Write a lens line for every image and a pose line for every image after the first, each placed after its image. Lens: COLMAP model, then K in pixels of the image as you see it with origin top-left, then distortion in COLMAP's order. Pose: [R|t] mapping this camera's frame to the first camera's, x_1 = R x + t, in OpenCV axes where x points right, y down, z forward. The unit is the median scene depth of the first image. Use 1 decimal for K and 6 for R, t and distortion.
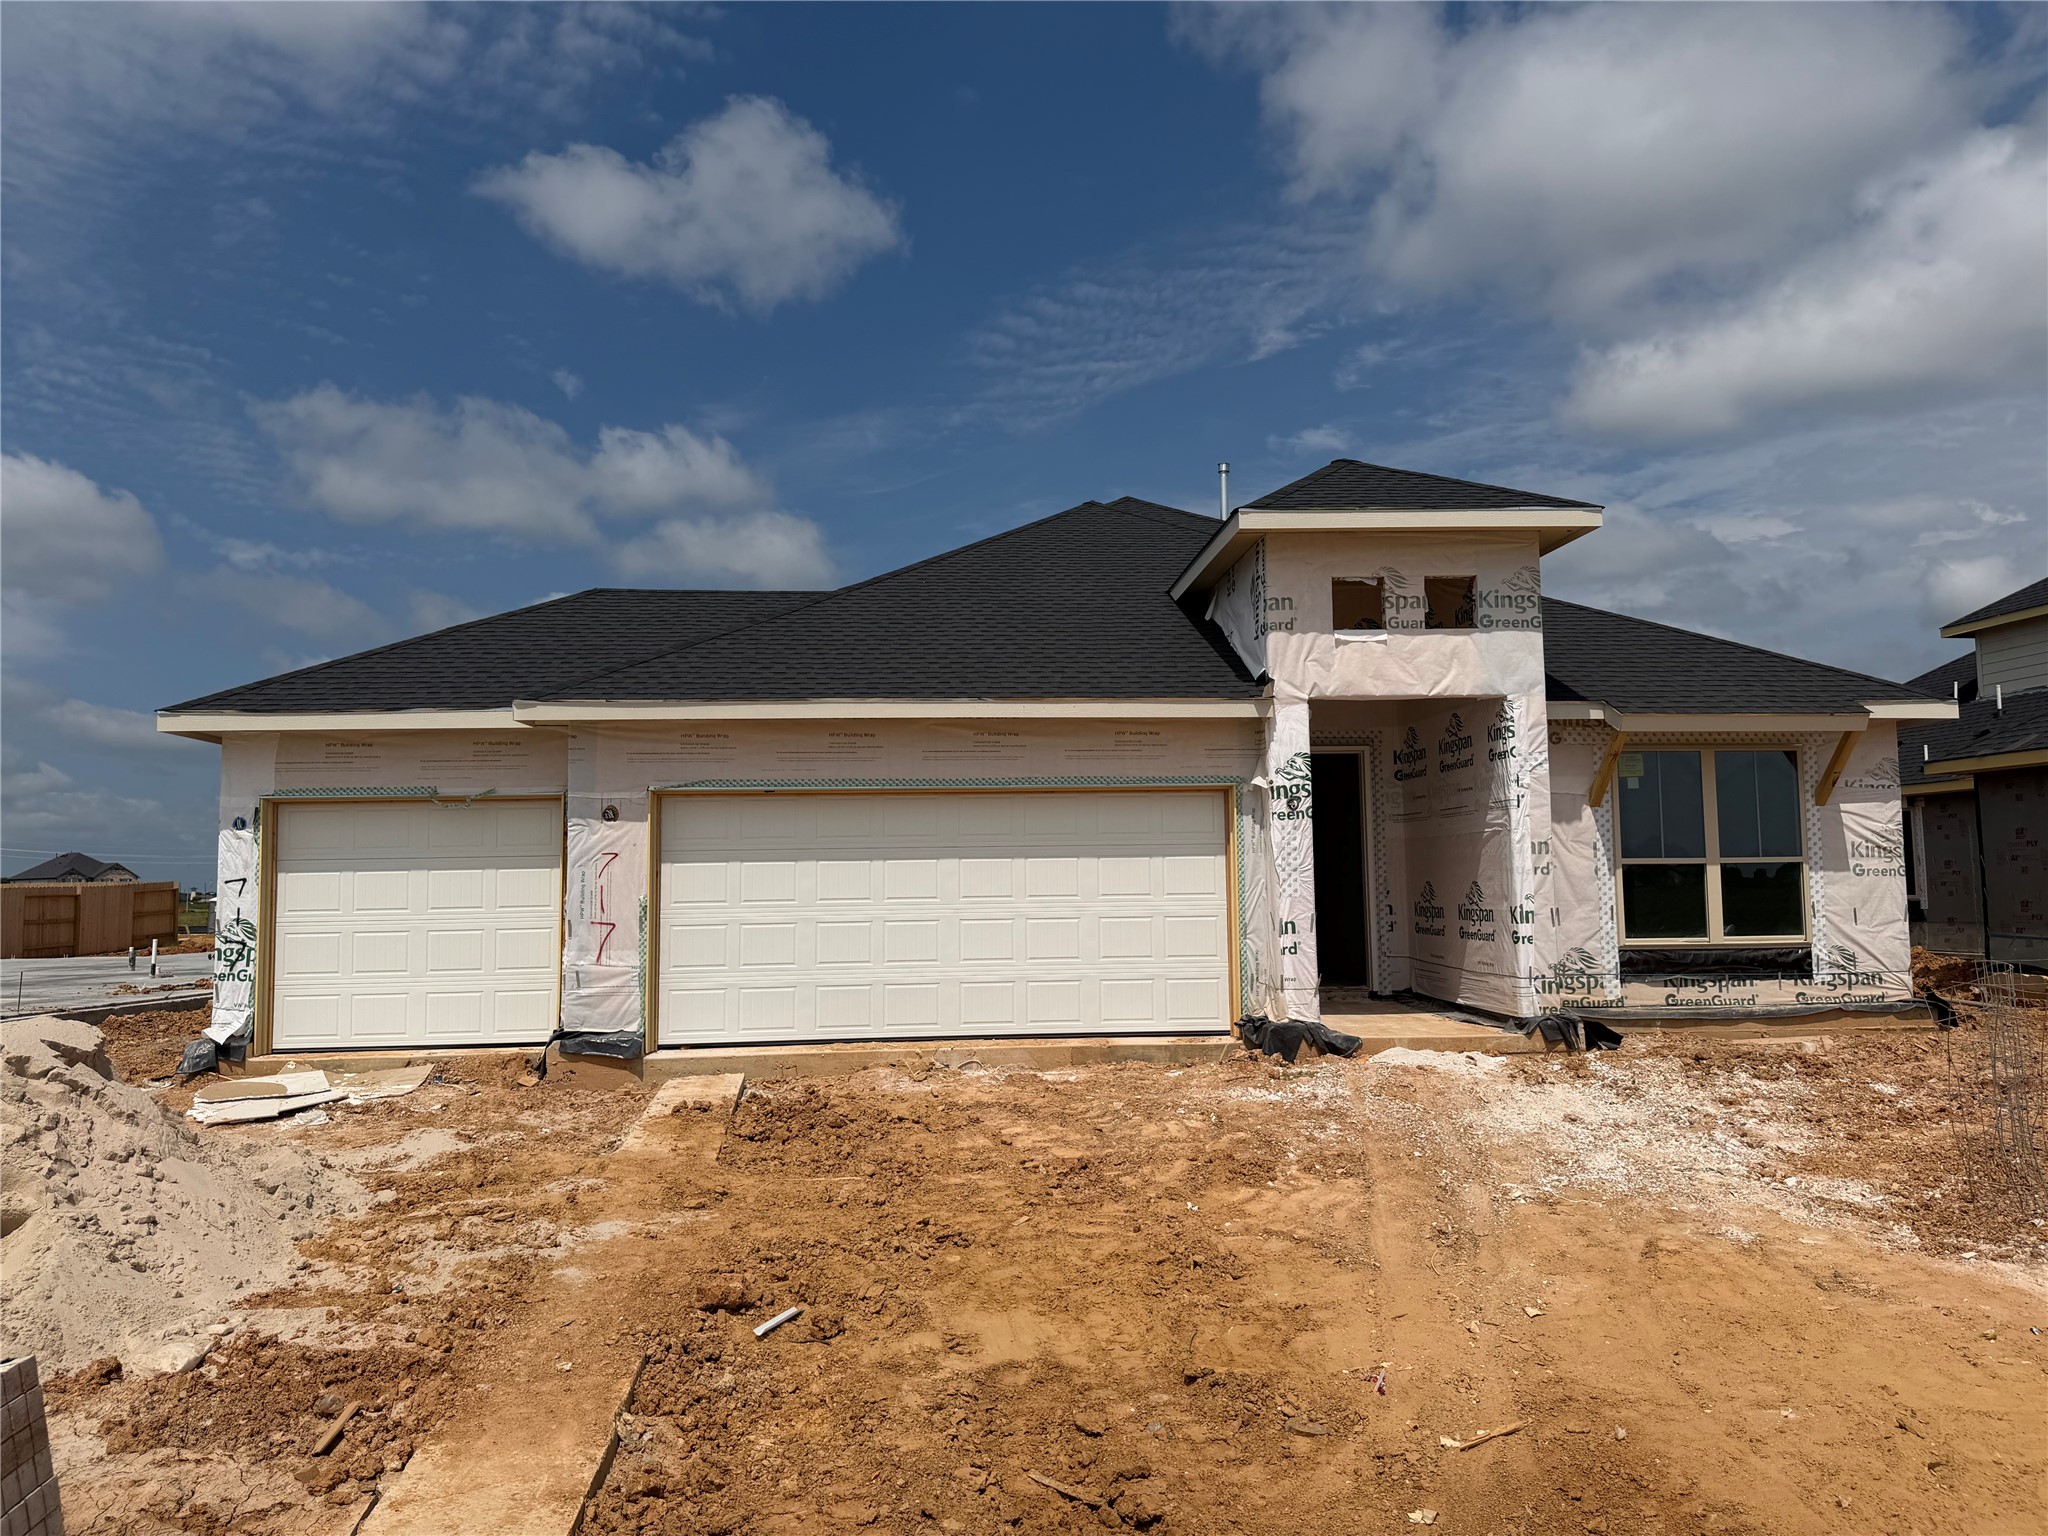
lens RADIAL K [[1433.5, 0, 1031.1], [0, 1433.5, 759.8], [0, 0, 1]] dist [0.024318, -0.019087]
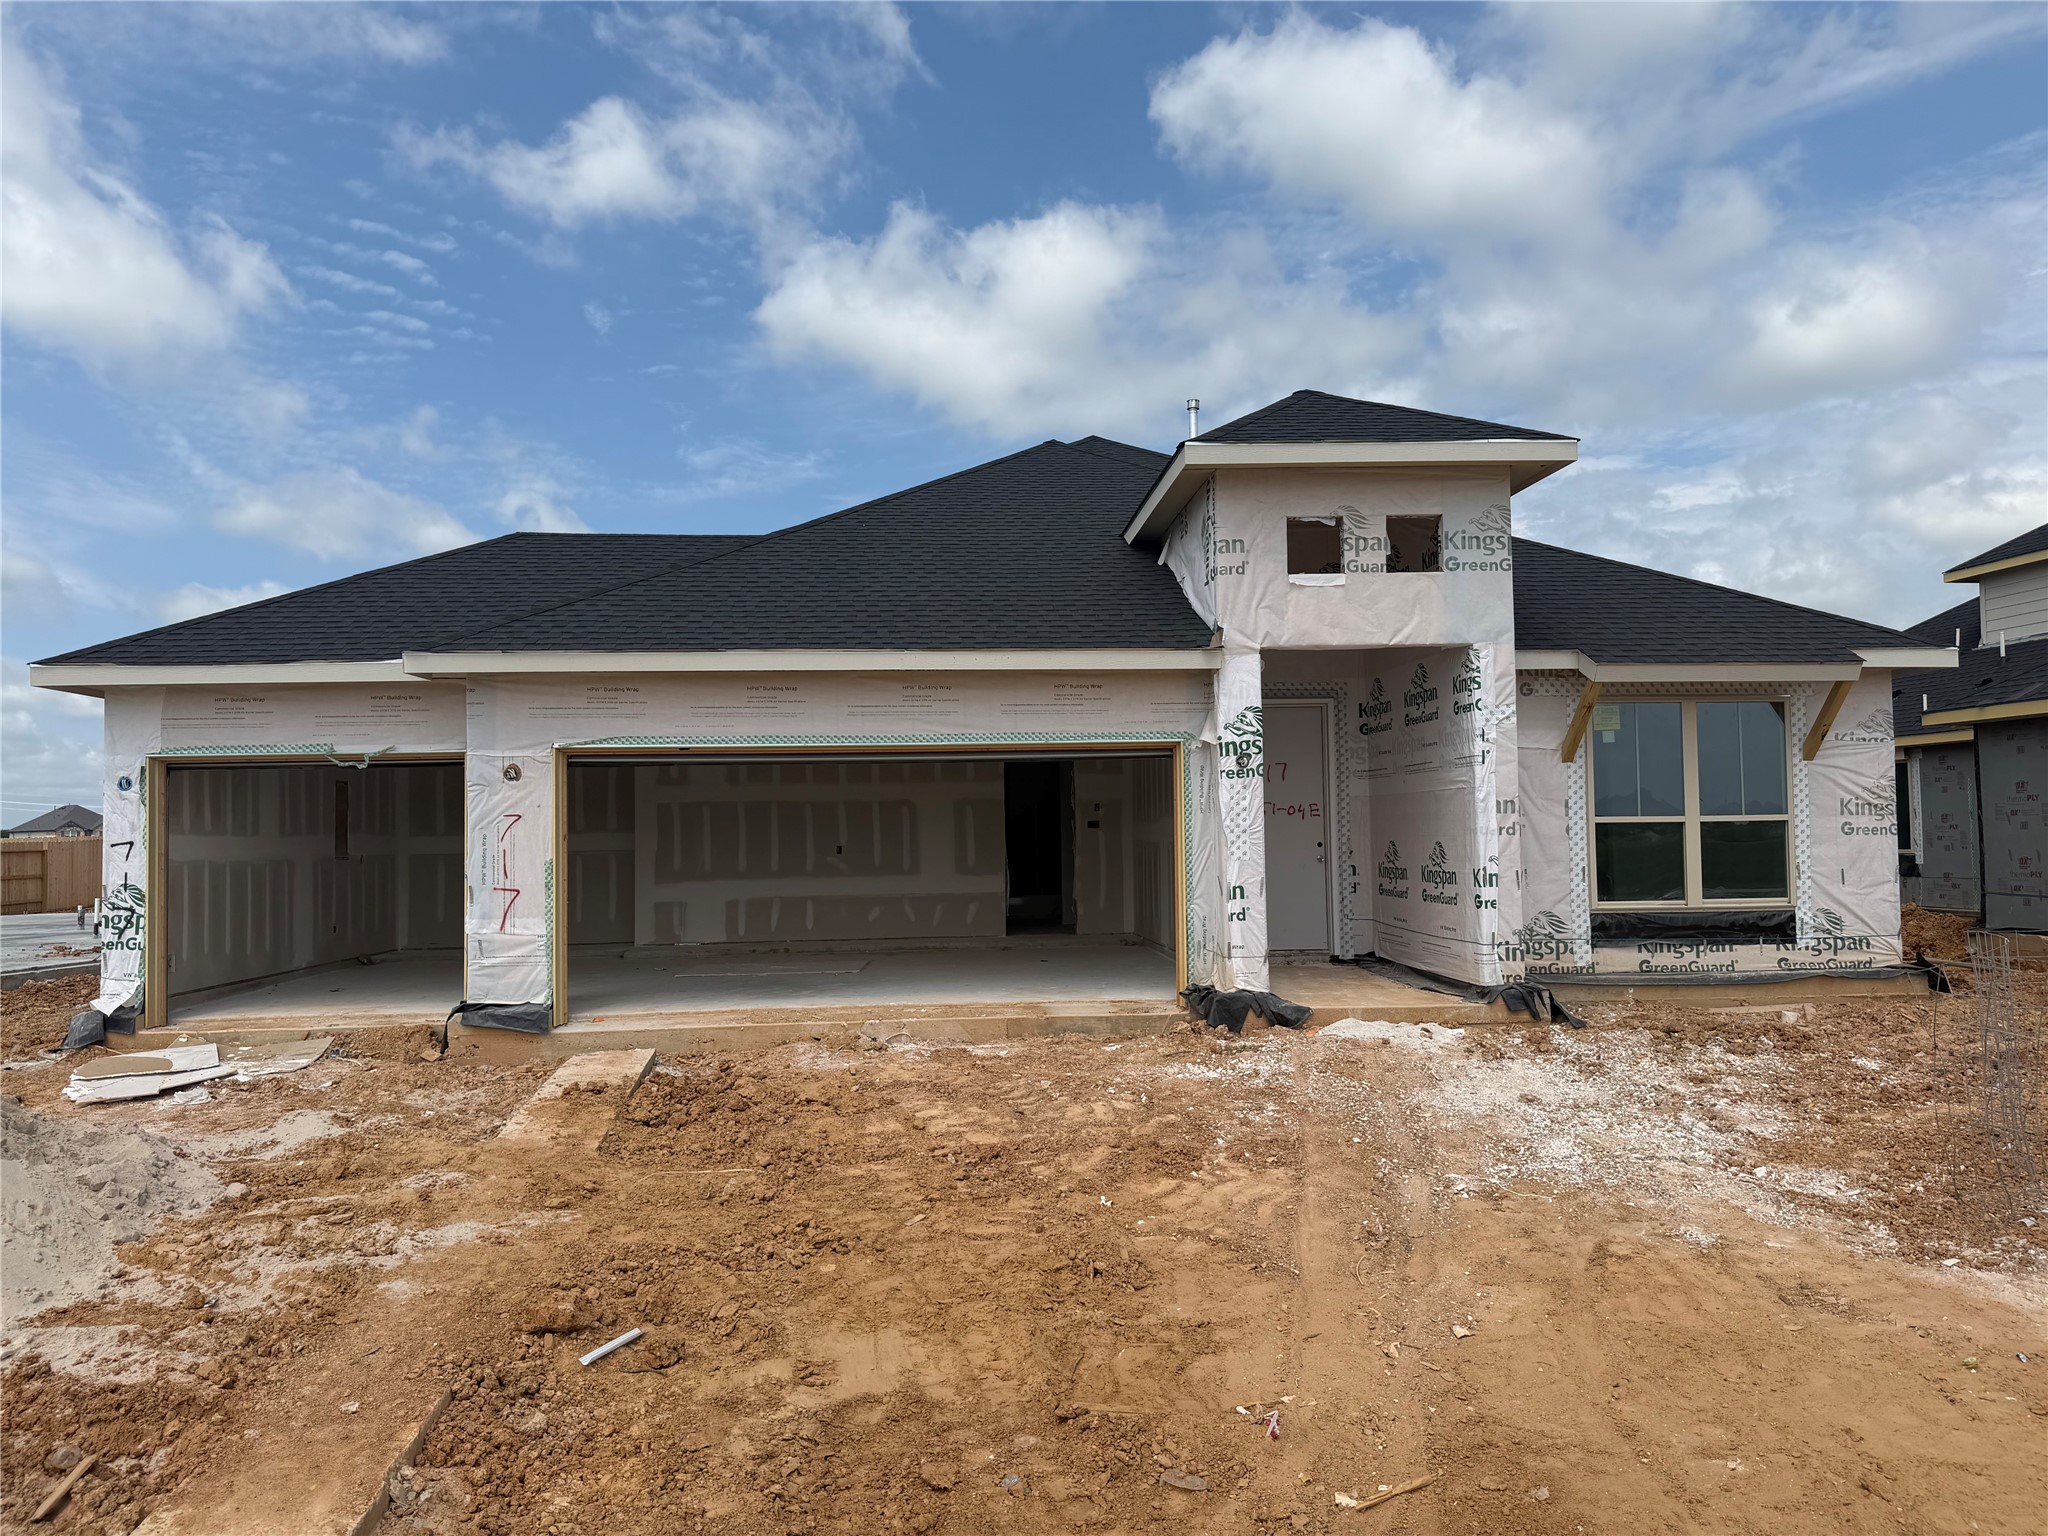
lens RADIAL K [[1433.5, 0, 1018.8], [0, 1433.5, 774.0], [0, 0, 1]] dist [0.024318, -0.019087]
pose [[0.999976, -0.002270, -0.006568, 0.057373], [0.002557, 0.999028, 0.044014, -0.003044], [0.006462, -0.044030, 0.999009, 0.084320]]
